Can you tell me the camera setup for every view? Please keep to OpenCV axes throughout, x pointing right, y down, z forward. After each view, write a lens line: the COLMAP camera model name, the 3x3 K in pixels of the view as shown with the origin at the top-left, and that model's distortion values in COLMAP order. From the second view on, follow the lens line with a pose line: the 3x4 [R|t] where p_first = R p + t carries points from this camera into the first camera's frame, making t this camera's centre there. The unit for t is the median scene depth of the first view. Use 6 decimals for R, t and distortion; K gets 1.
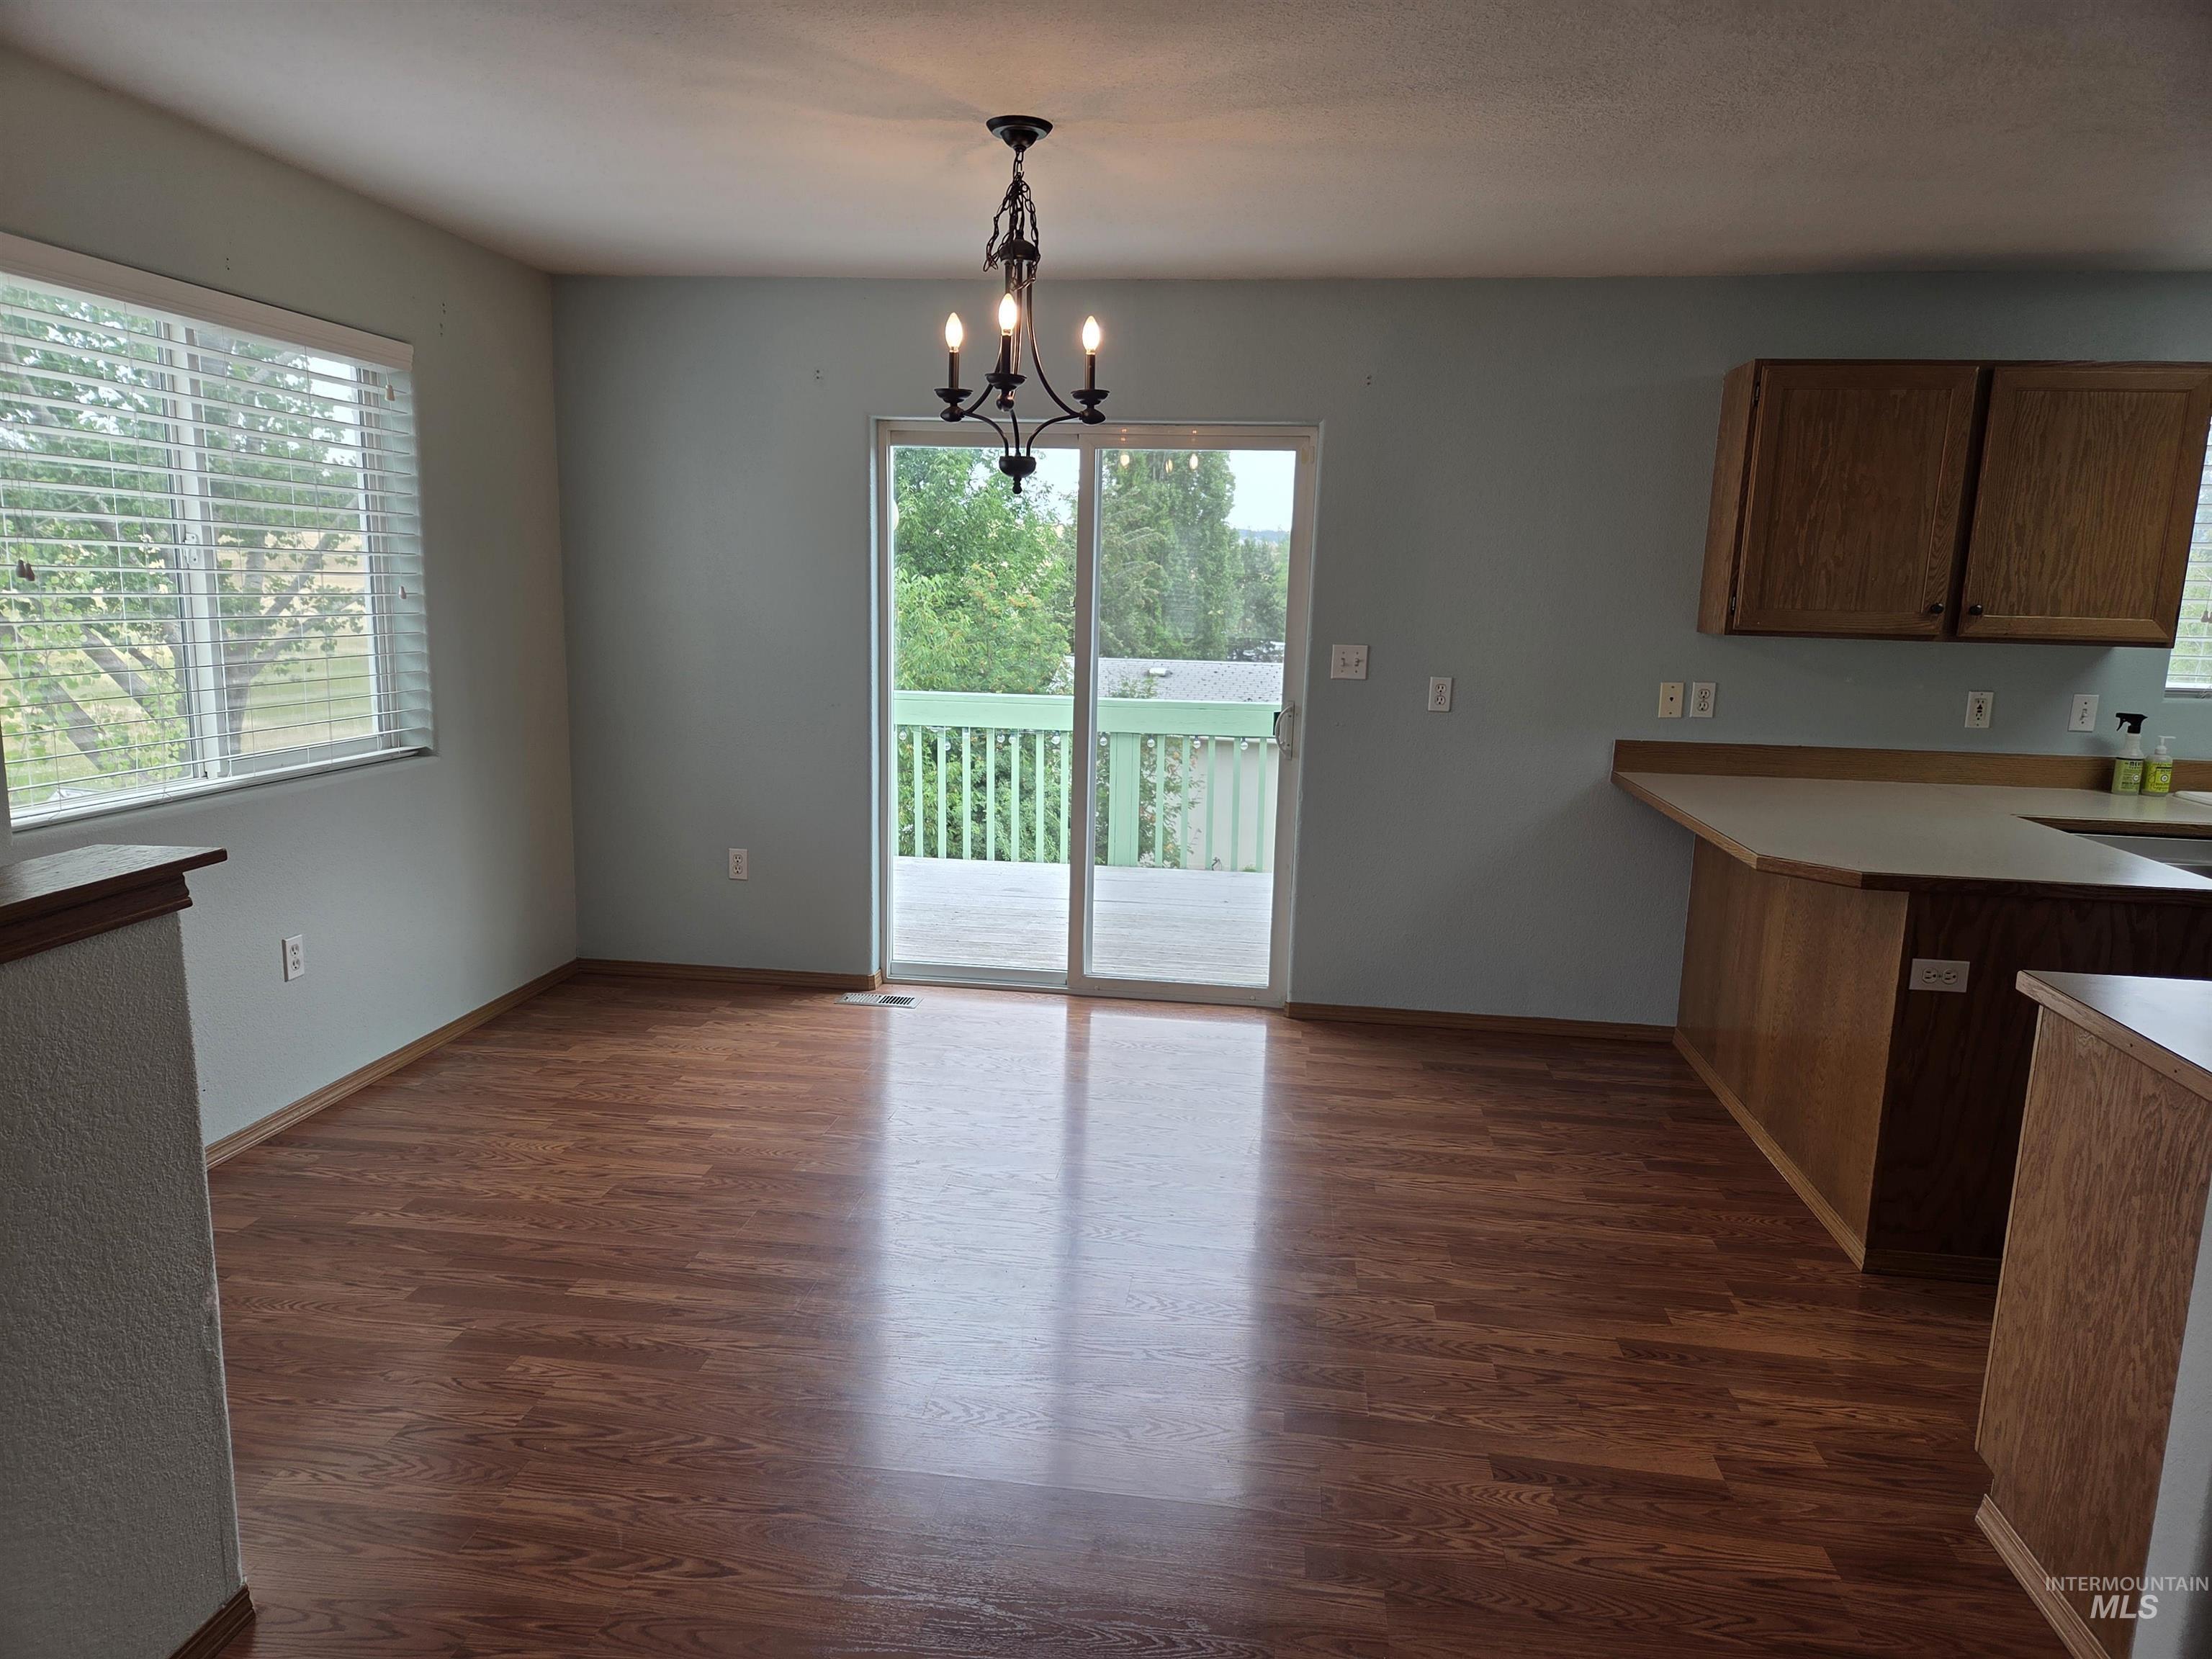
lens RADIAL K [[1466.0, 0, 1094.7], [0, 1466.0, 845.4], [0, 0, 1]] dist [0.070969, -0.065358]
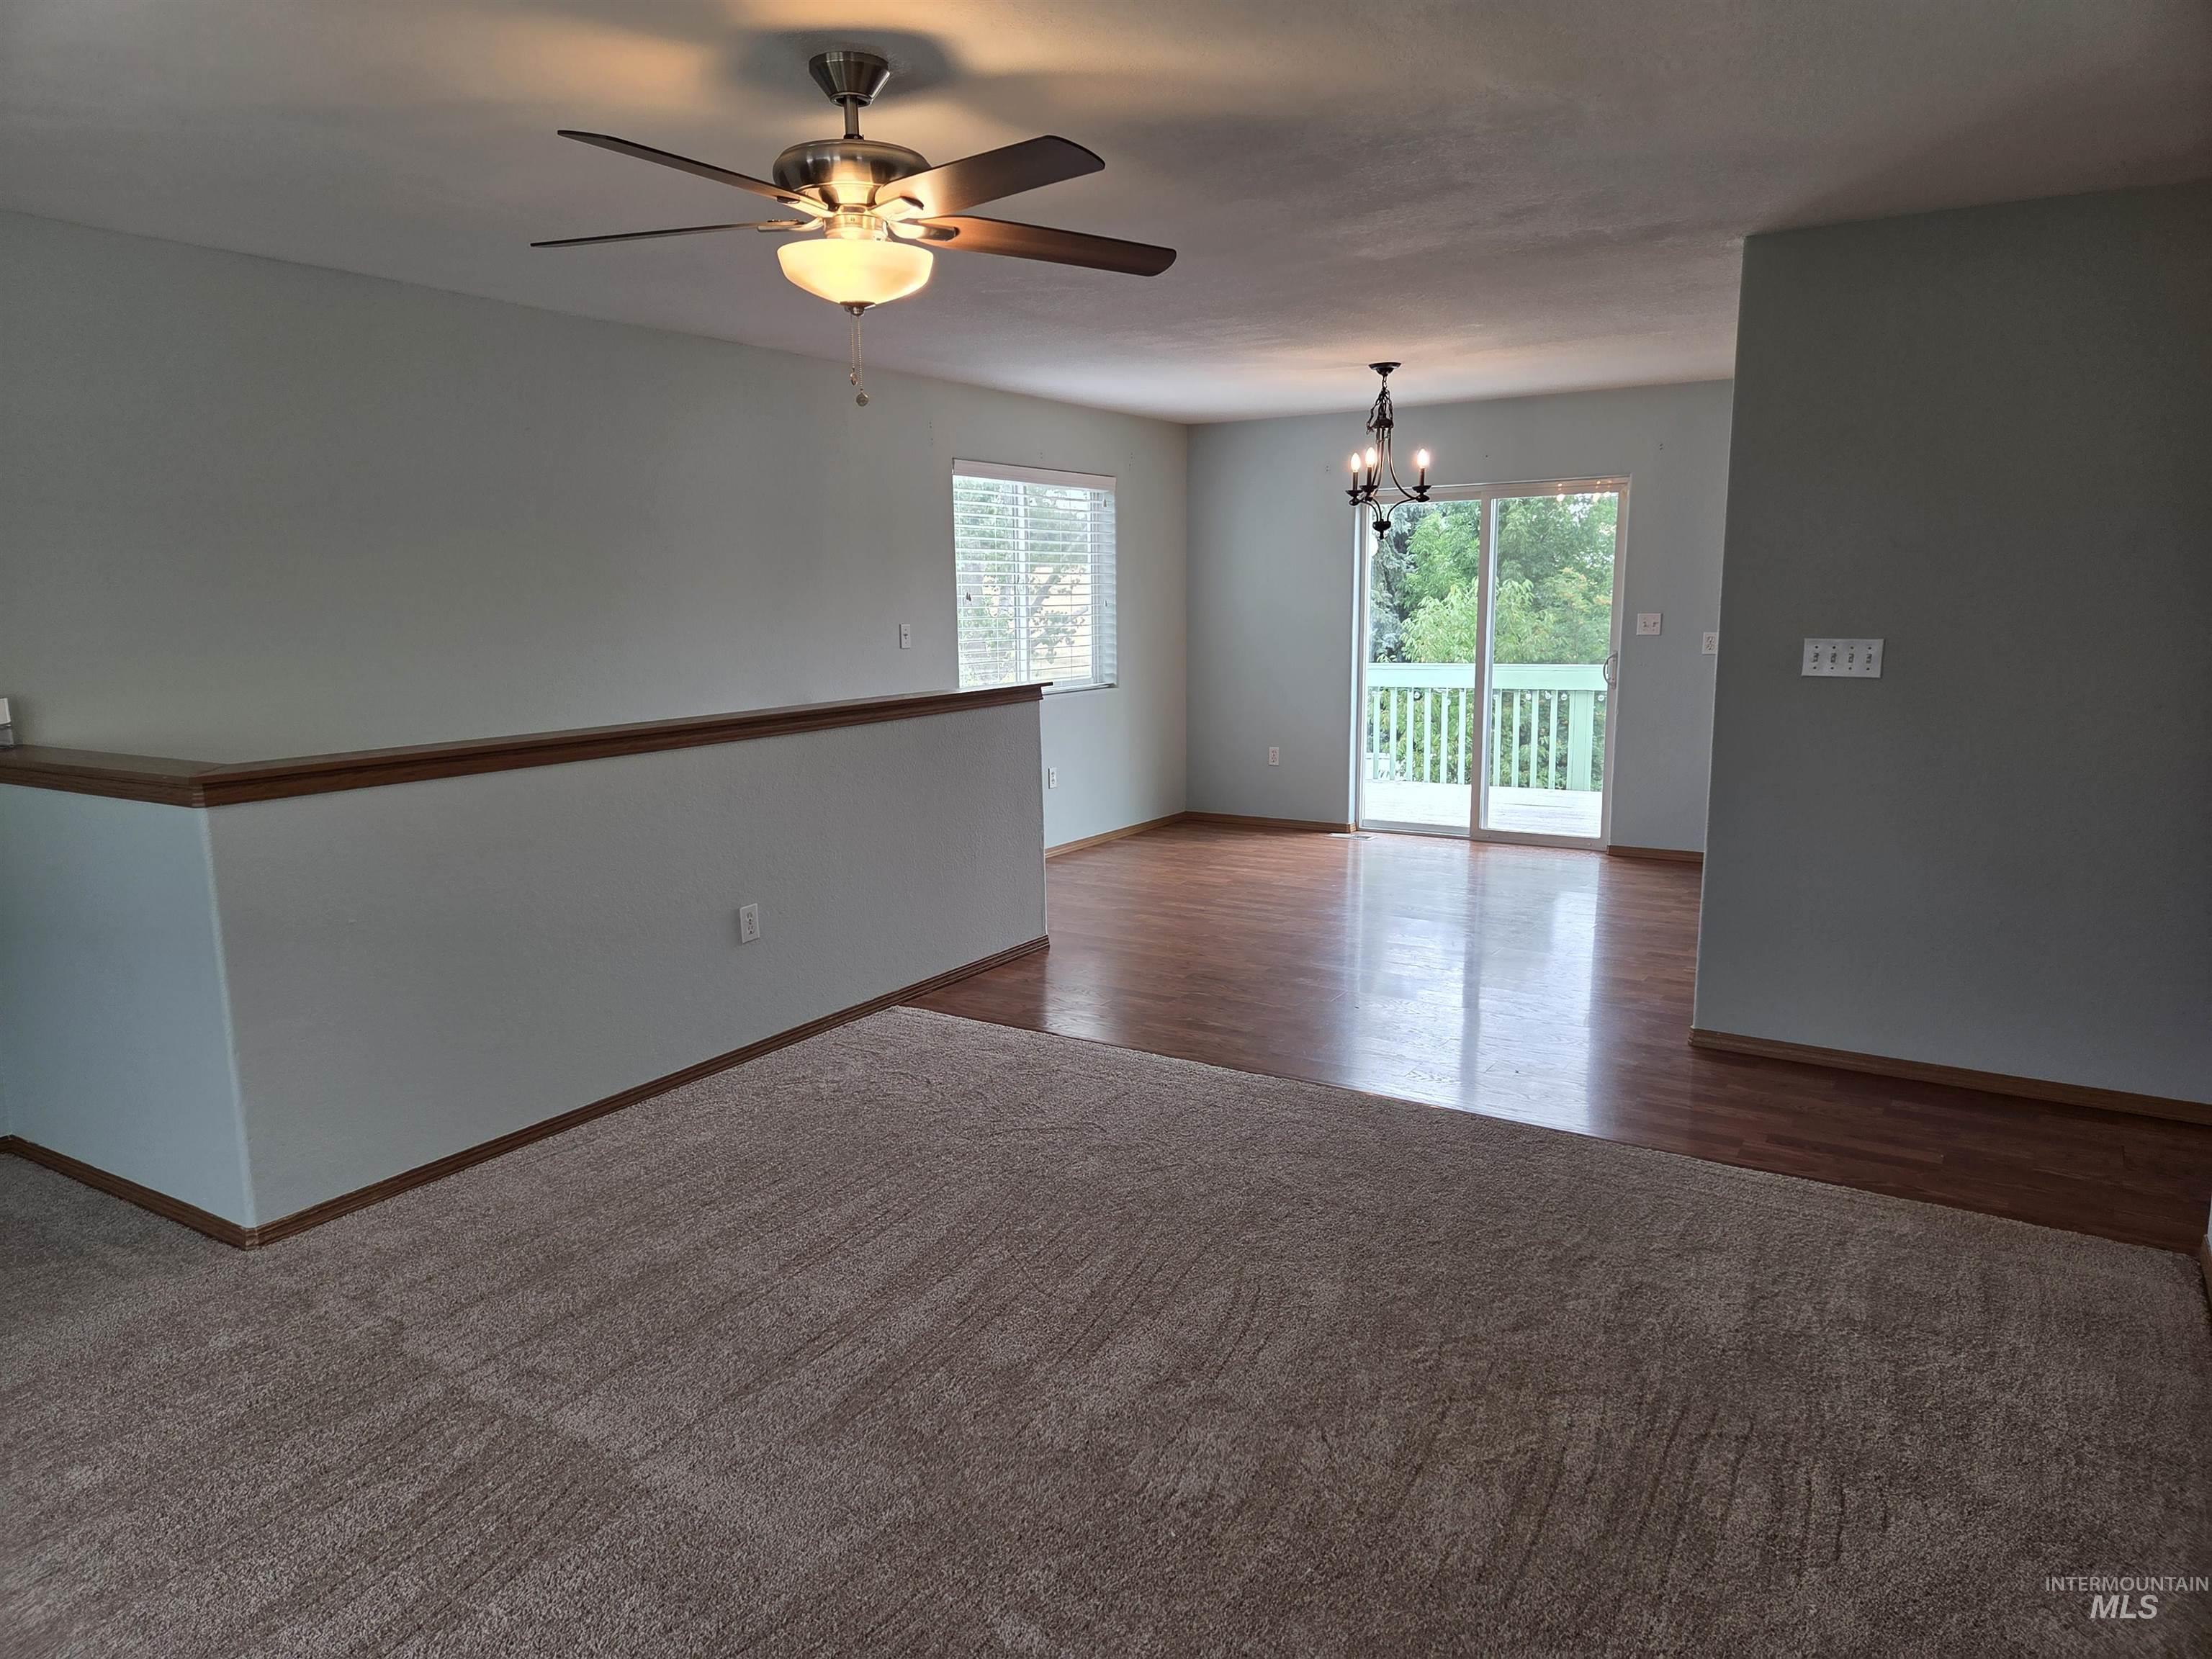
lens RADIAL K [[1466.0, 0, 1094.7], [0, 1466.0, 845.4], [0, 0, 1]] dist [0.070969, -0.065358]
pose [[0.906007, 0.036877, -0.421654, 0.350858], [-0.040143, 0.999193, 0.001131, 0.148264], [0.421355, 0.015902, 0.906756, -0.760437]]
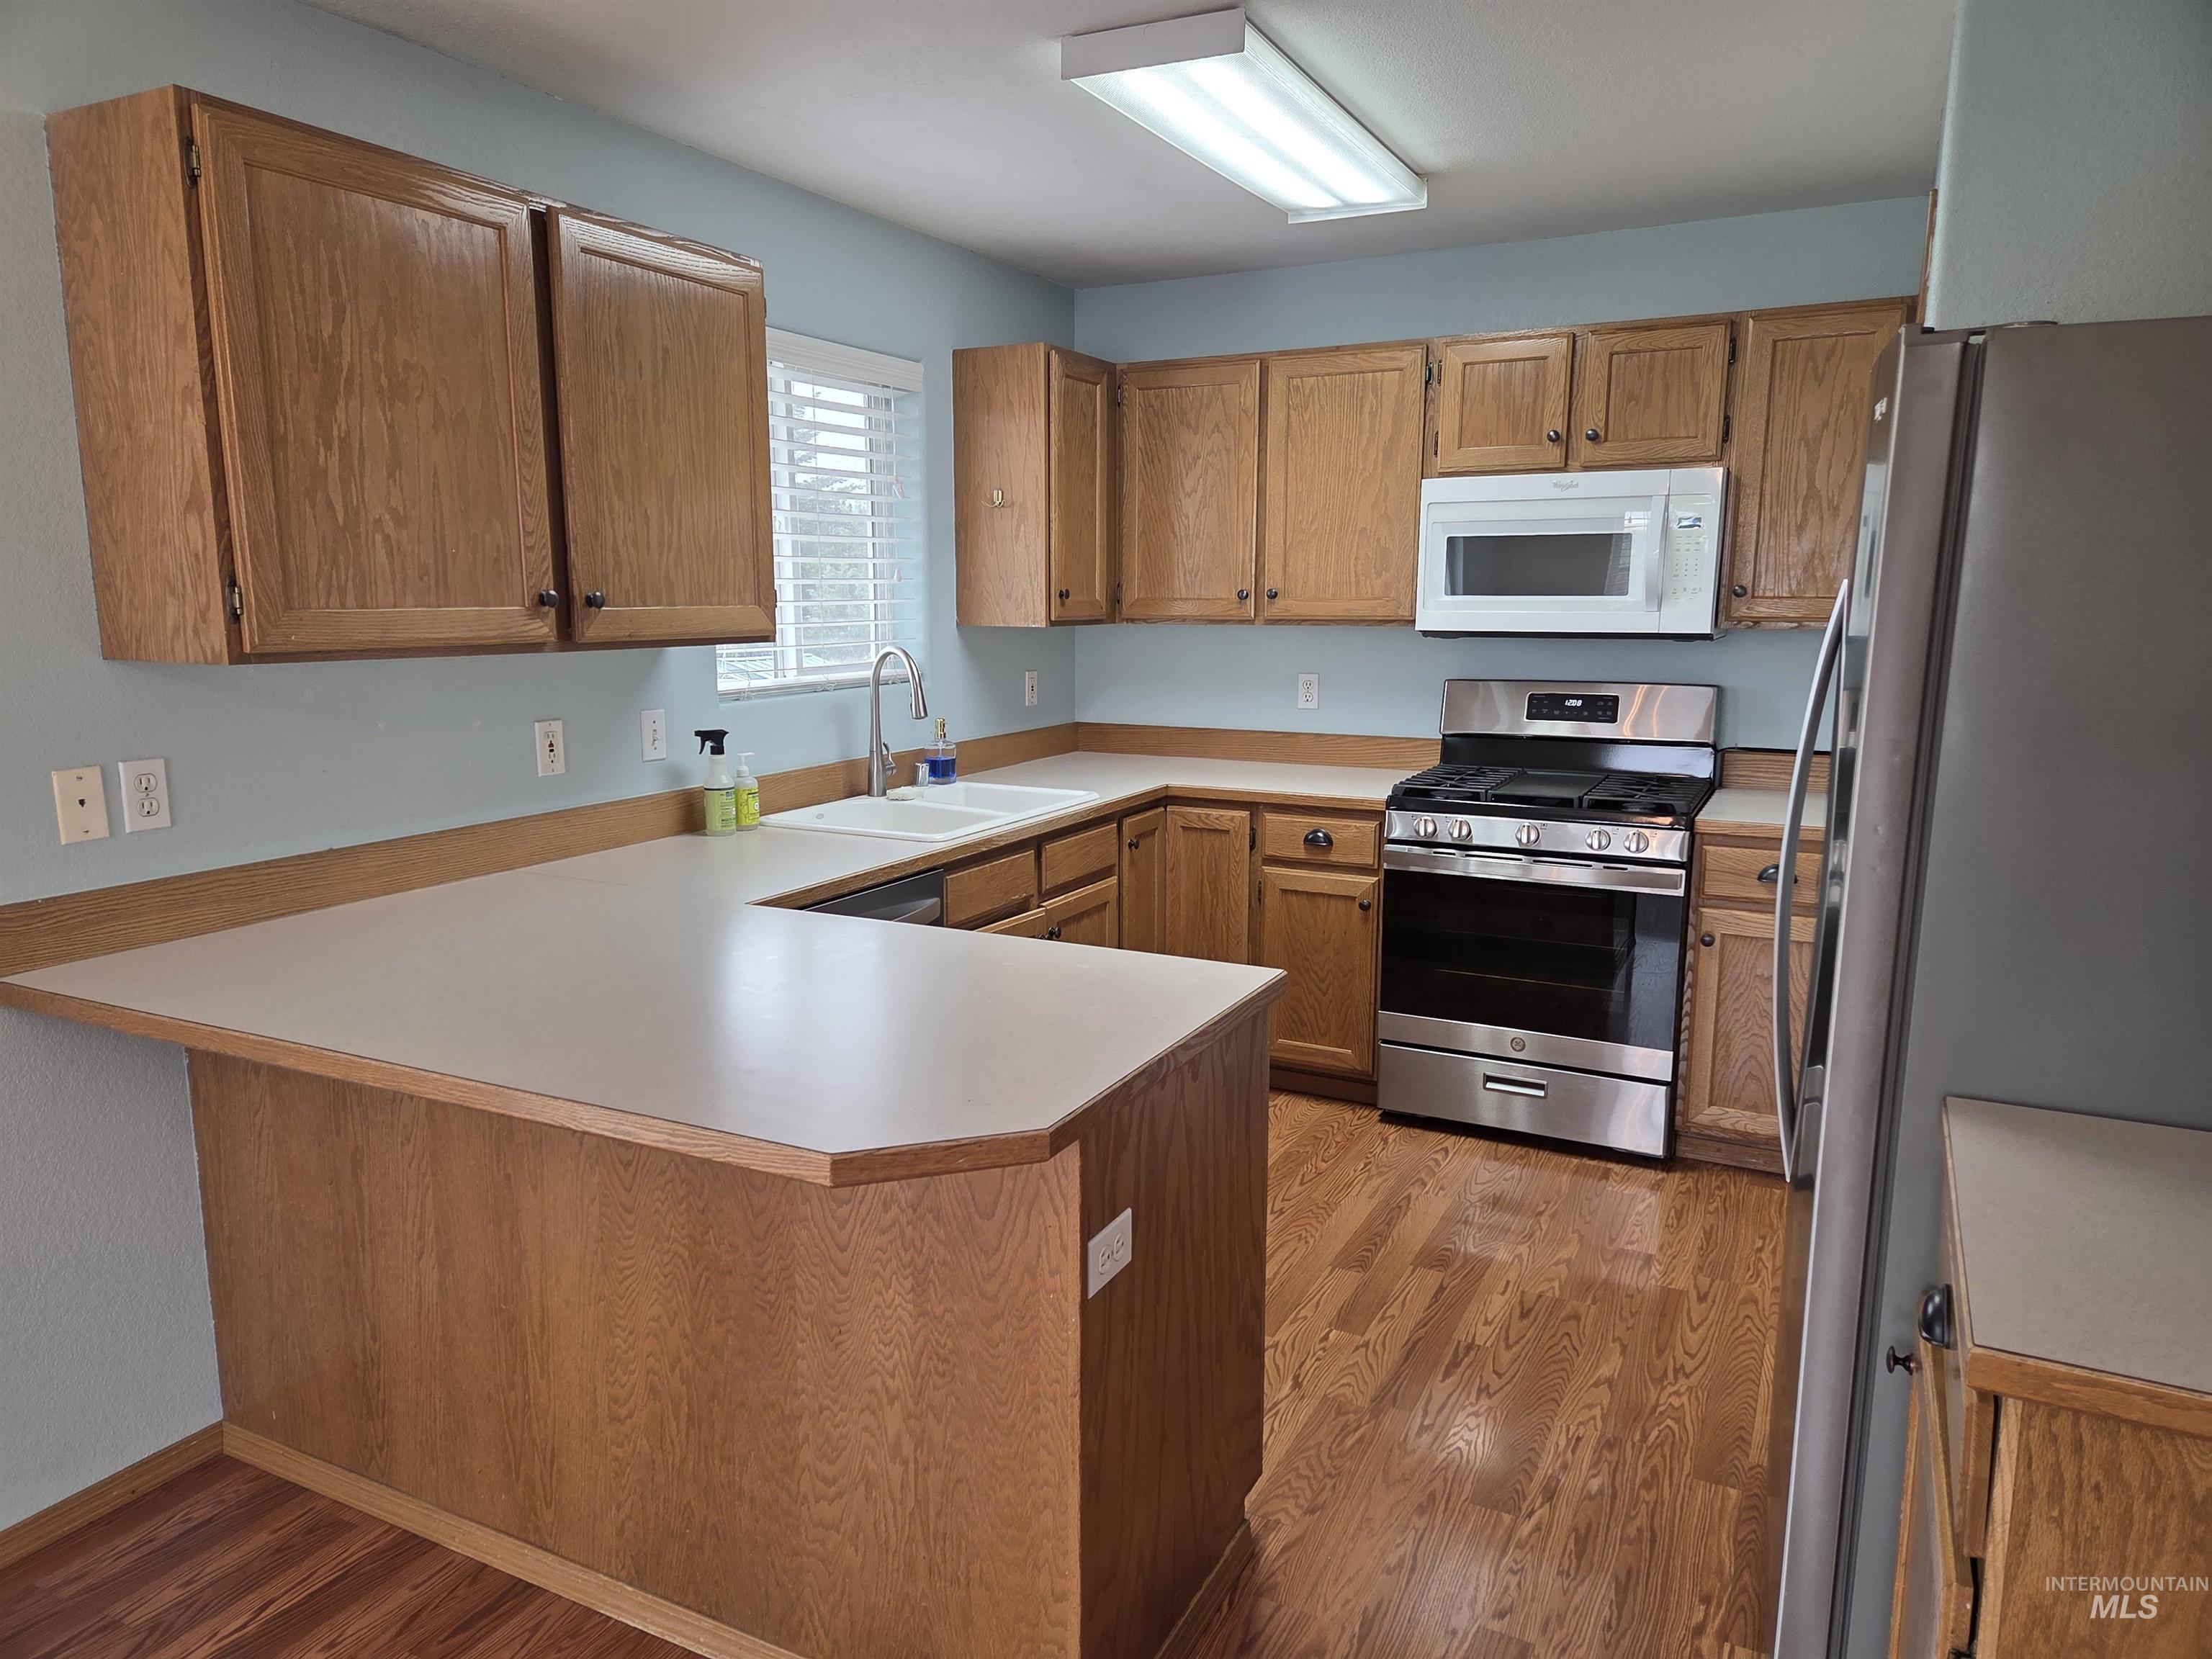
lens RADIAL K [[1466.0, 0, 1094.7], [0, 1466.0, 845.4], [0, 0, 1]] dist [0.070969, -0.065358]
pose [[0.337489, -0.189083, 0.922144, 0.058757], [0.177366, 0.974845, 0.134976, -0.101383], [-0.924469, 0.118004, 0.362537, 0.575962]]
